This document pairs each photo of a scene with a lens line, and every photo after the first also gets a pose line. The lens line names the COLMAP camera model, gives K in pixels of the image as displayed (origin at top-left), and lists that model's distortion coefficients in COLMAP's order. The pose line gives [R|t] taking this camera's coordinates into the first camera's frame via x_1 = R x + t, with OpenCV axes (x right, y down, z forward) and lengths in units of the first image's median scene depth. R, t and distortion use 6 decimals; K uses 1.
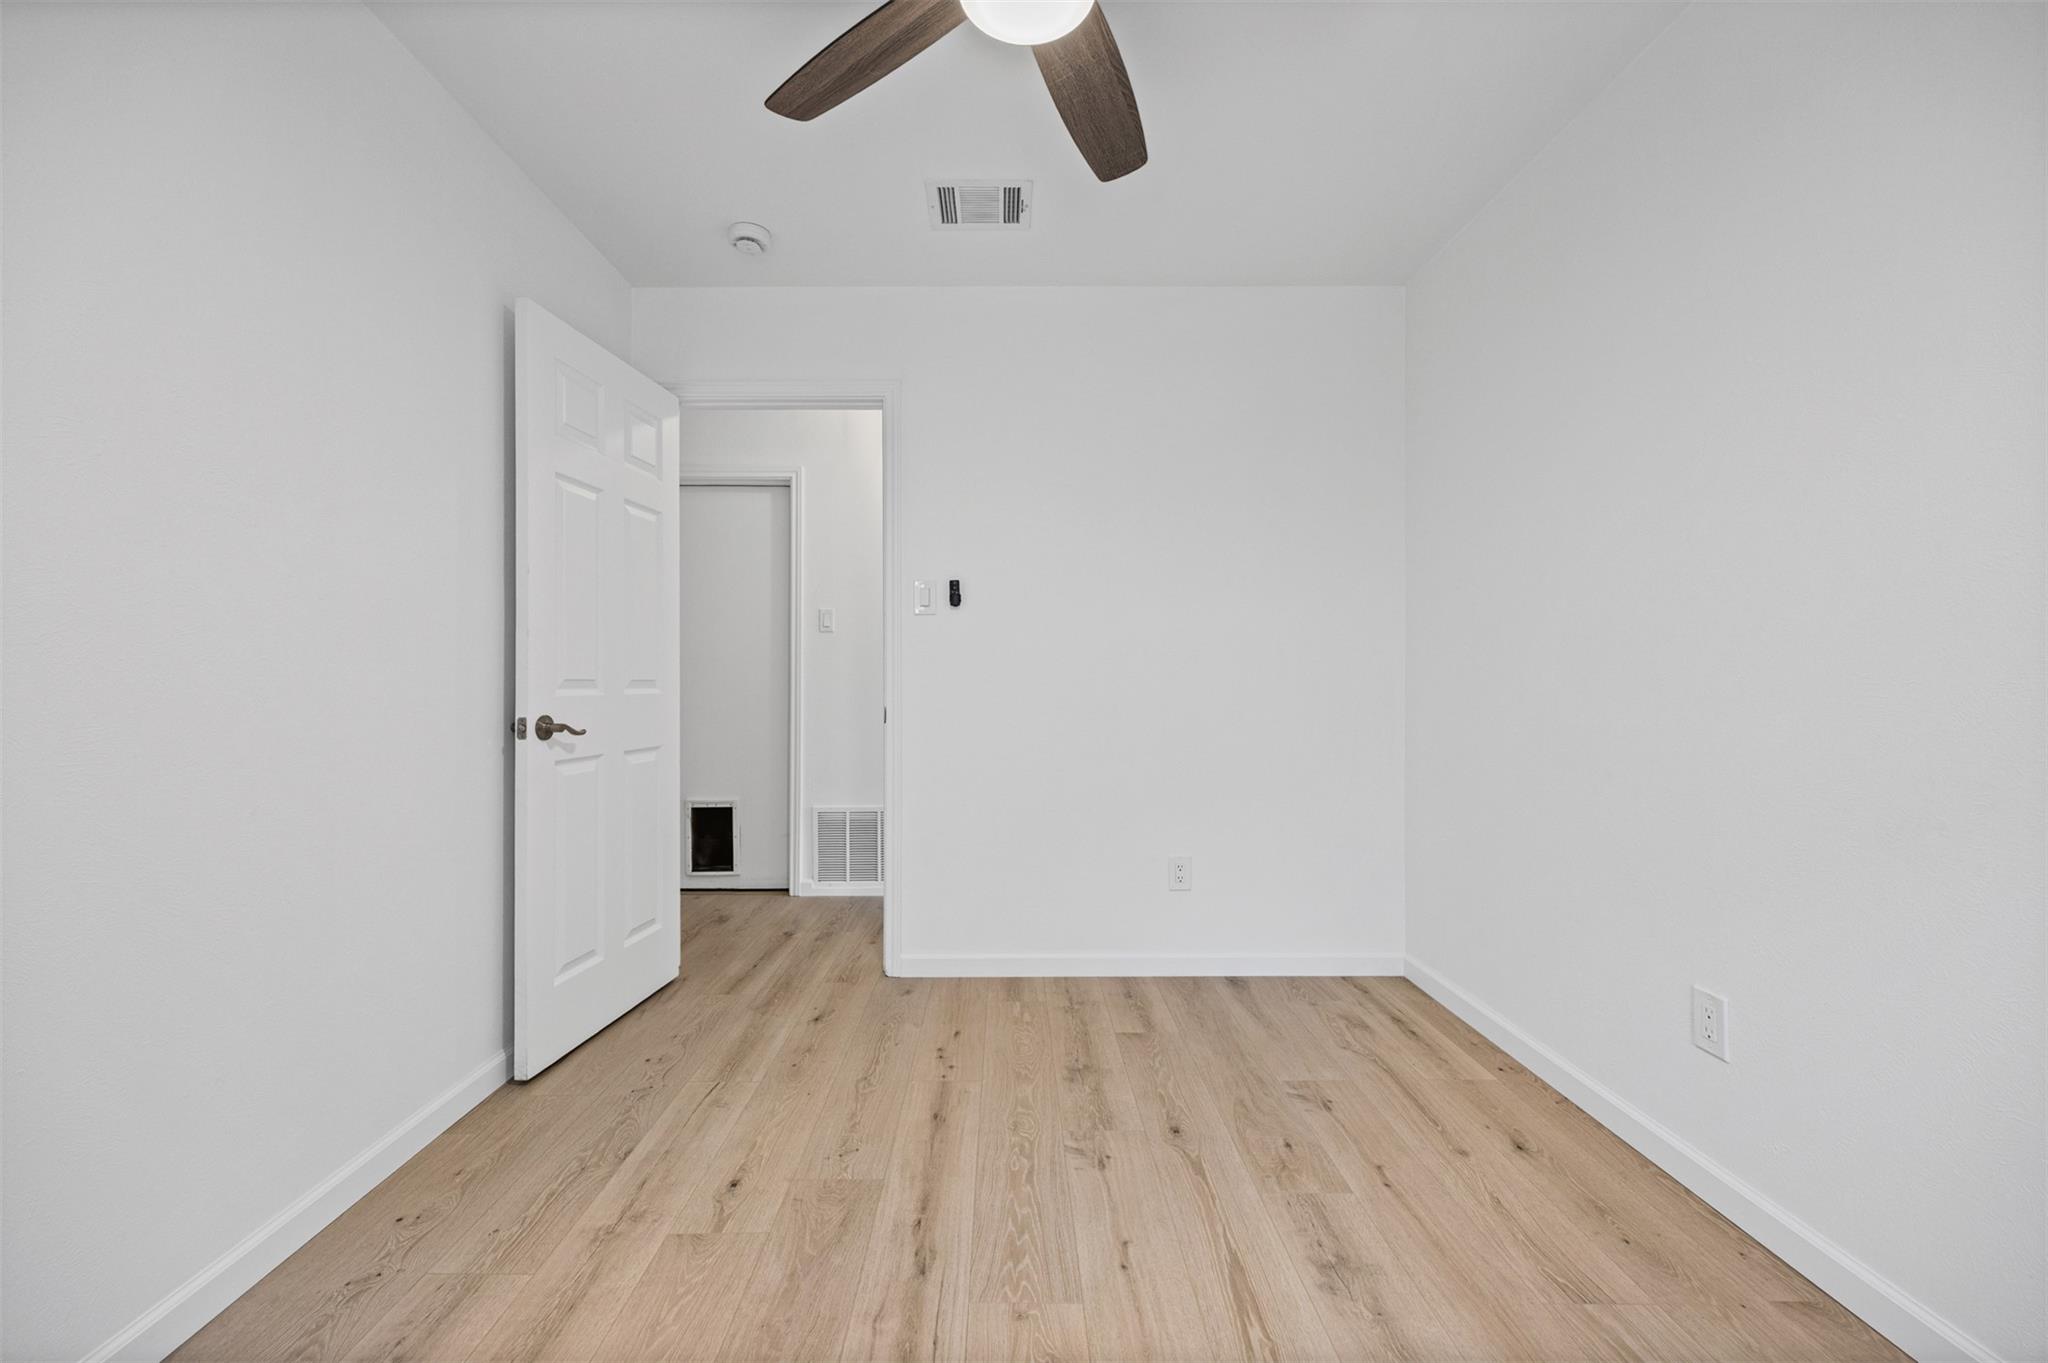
lens RADIAL K [[778.5, 0, 1017.0], [0, 778.5, 679.0], [0, 0, 1]] dist [-0.002006, 0.000003]
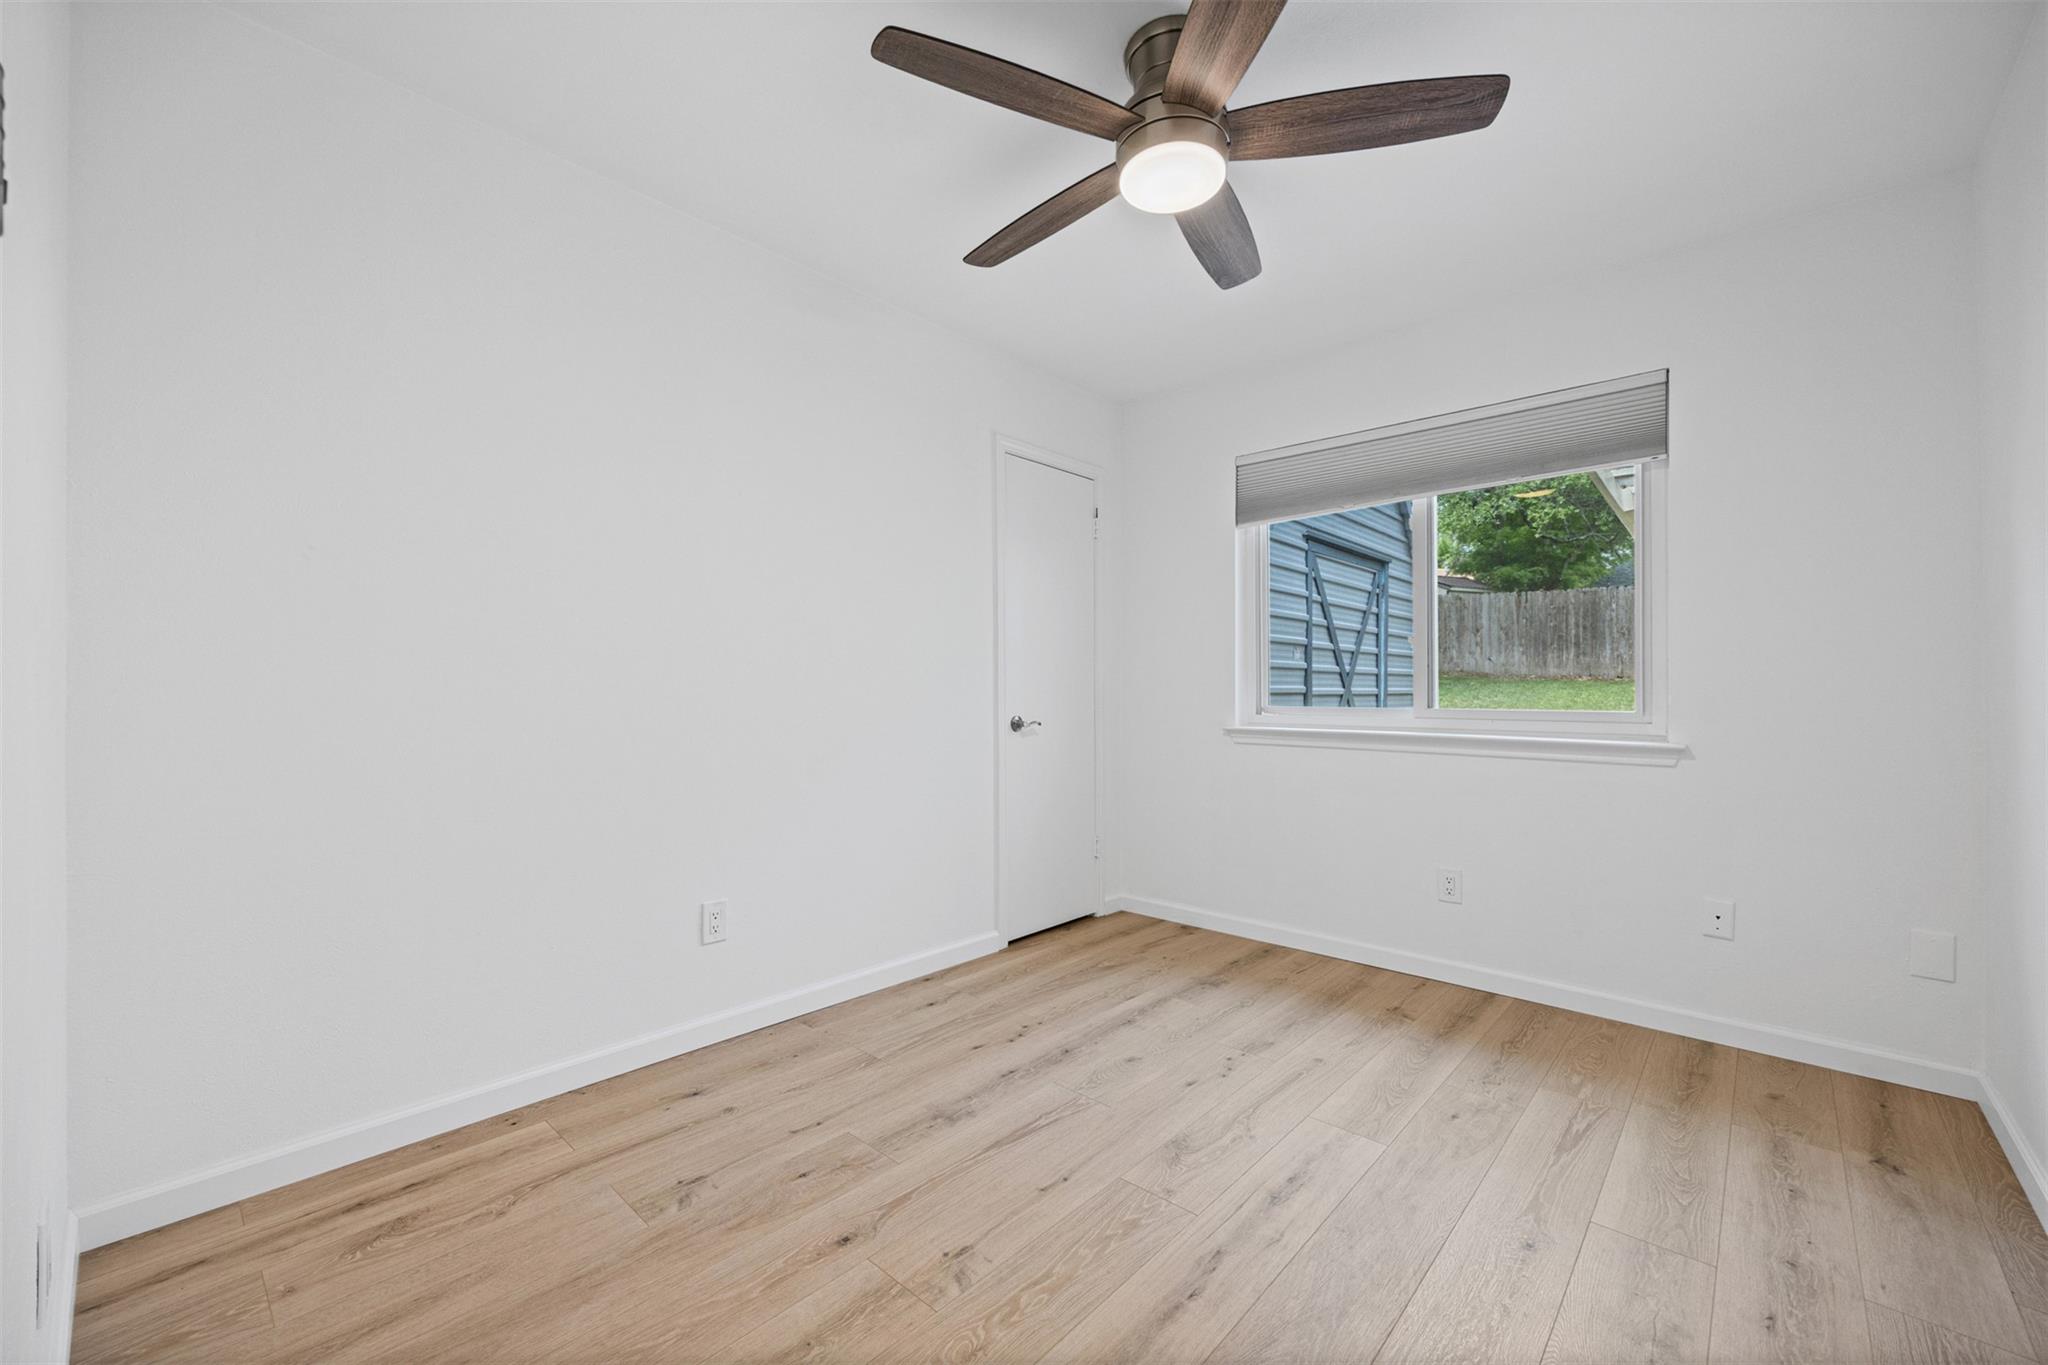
lens RADIAL K [[778.5, 0, 1016.9], [0, 778.5, 689.3], [0, 0, 1]] dist [-0.002006, 0.000003]
pose [[-0.702576, 0.000381, 0.711609, -0.501783], [-0.001934, 0.999995, -0.002445, -0.000048], [-0.711606, -0.003094, -0.702571, 1.429252]]
